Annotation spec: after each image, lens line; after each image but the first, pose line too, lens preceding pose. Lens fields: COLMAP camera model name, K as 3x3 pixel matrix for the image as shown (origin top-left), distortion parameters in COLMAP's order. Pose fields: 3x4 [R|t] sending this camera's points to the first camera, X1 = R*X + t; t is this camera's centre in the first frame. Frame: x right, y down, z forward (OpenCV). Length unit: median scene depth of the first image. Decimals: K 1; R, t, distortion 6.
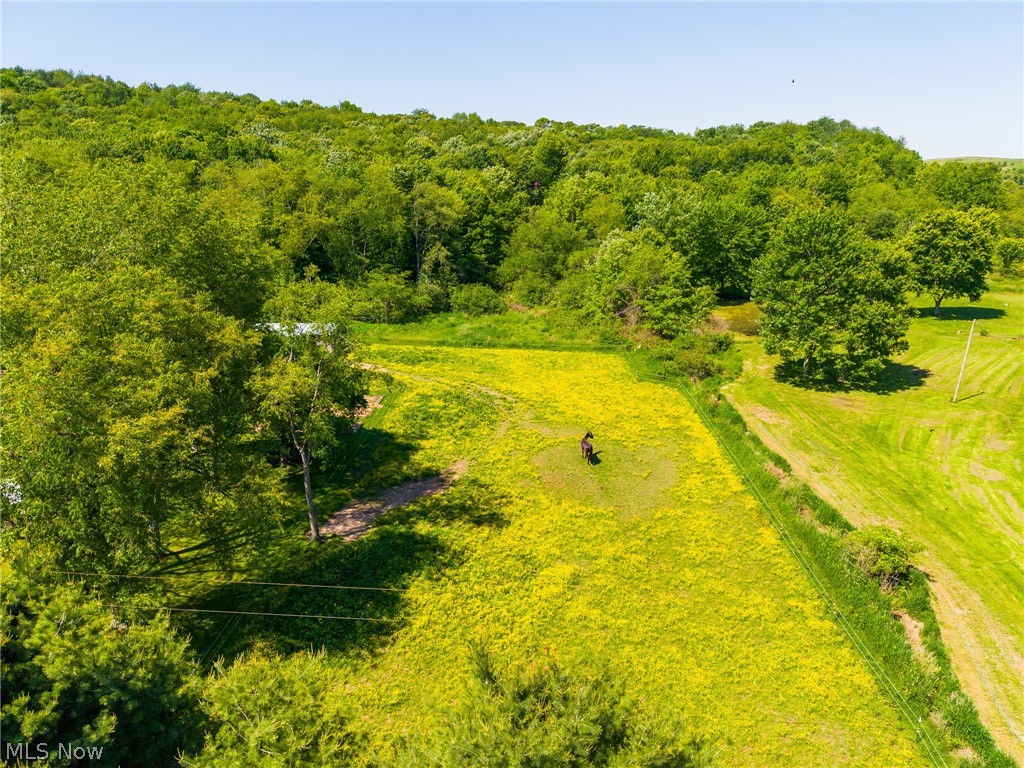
lens RADIAL K [[681.3, 0, 510.5], [0, 681.3, 384.1], [0, 0, 1]] dist [0.040842, -0.043624]
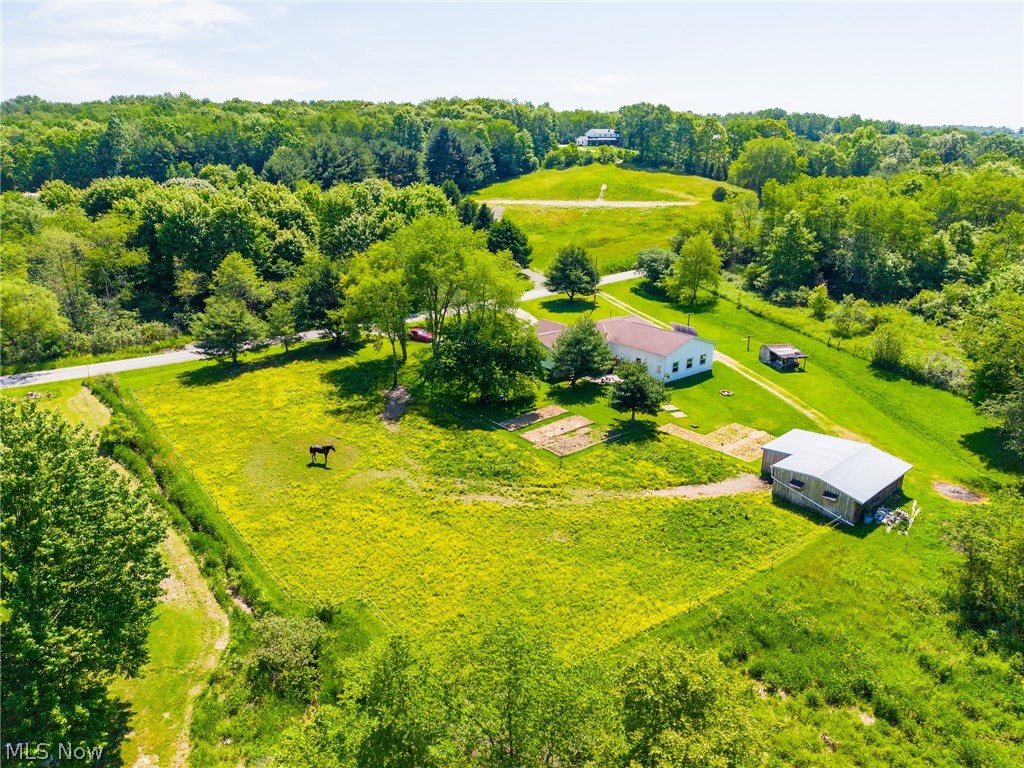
lens RADIAL K [[681.3, 0, 510.3], [0, 681.3, 391.5], [0, 0, 1]] dist [0.040842, -0.043624]
pose [[-0.752234, 0.230176, -0.617383, 0.748191], [-0.183771, 0.826523, 0.532060, -0.927790], [0.632749, 0.513691, -0.579439, 2.354912]]
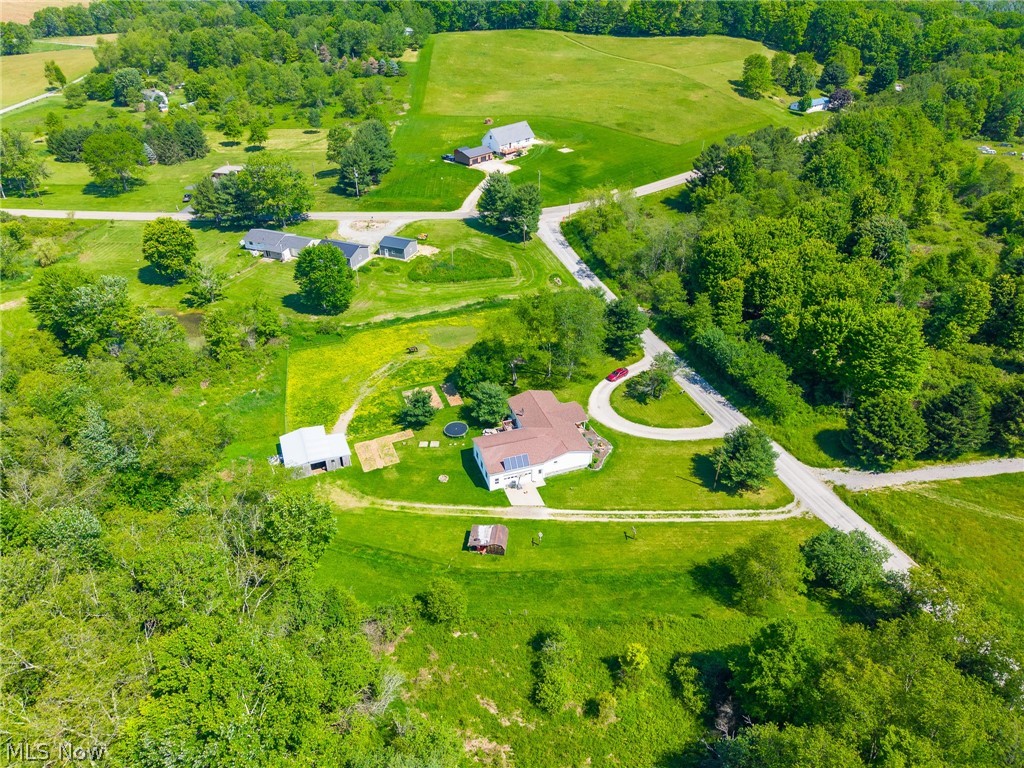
lens RADIAL K [[681.3, 0, 513.1], [0, 681.3, 383.1], [0, 0, 1]] dist [0.040842, -0.043624]
pose [[-0.378041, -0.492985, 0.783614, -3.095387], [0.274388, 0.748734, 0.603414, -1.872565], [-0.884193, 0.443130, -0.147783, 1.575939]]
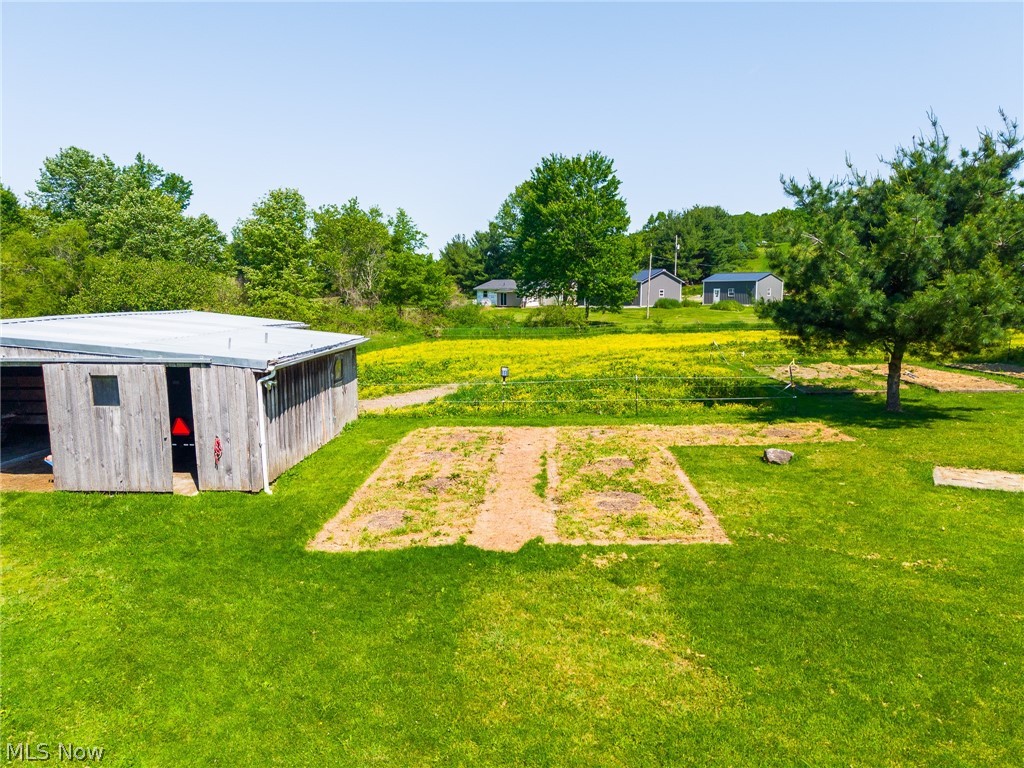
lens RADIAL K [[681.3, 0, 509.7], [0, 681.3, 392.3], [0, 0, 1]] dist [0.040842, -0.043624]
pose [[0.074990, -0.135554, 0.987928, -1.037968], [0.298649, 0.948295, 0.107446, -0.101194], [-0.951412, 0.286987, 0.111595, 1.754401]]
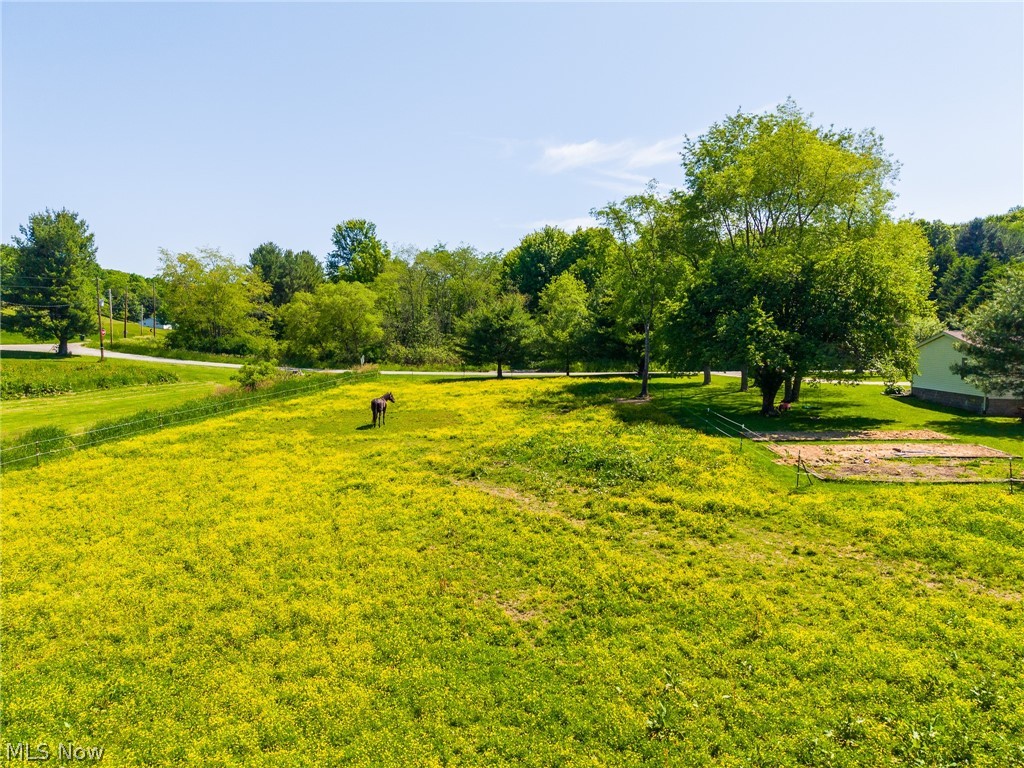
lens RADIAL K [[681.3, 0, 512.9], [0, 681.3, 388.5], [0, 0, 1]] dist [0.040842, -0.043624]
pose [[-0.999493, 0.007578, 0.030932, -0.065187], [0.018194, 0.933034, 0.359329, -0.237726], [-0.026138, 0.359709, -0.932698, 2.070441]]
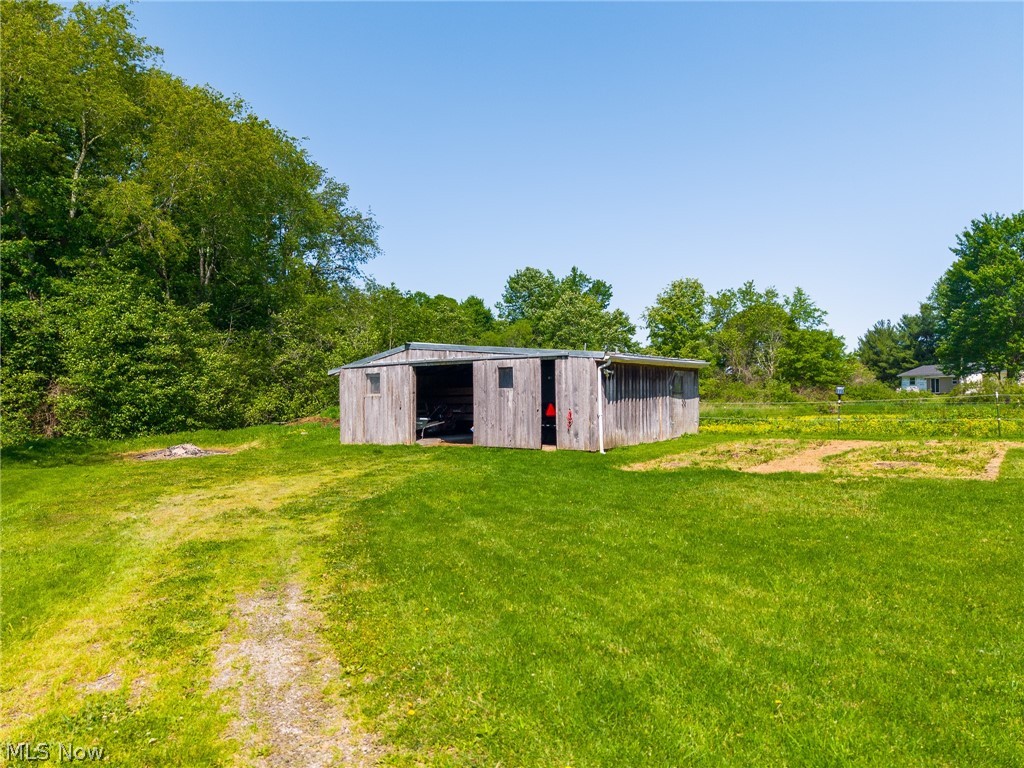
lens RADIAL K [[681.3, 0, 509.8], [0, 681.3, 383.6], [0, 0, 1]] dist [0.040842, -0.043624]
pose [[0.615174, 0.020383, 0.788127, -1.099147], [0.235443, 0.949298, -0.208327, -0.025019], [-0.752414, 0.313717, 0.579185, 1.700099]]
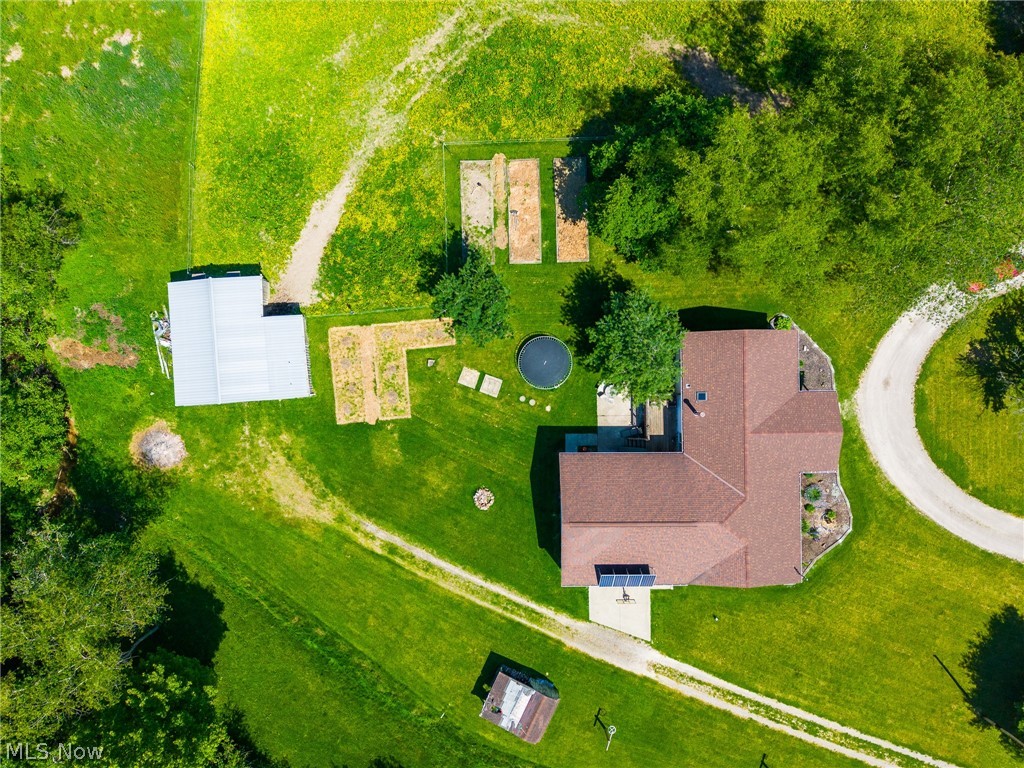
lens RADIAL K [[681.3, 0, 515.0], [0, 681.3, 379.8], [0, 0, 1]] dist [0.040842, -0.043624]
pose [[-0.067095, -0.997734, 0.004967, -0.748632], [0.291129, -0.014815, 0.956569, -1.277868], [-0.954328, 0.065627, 0.291464, 1.104907]]
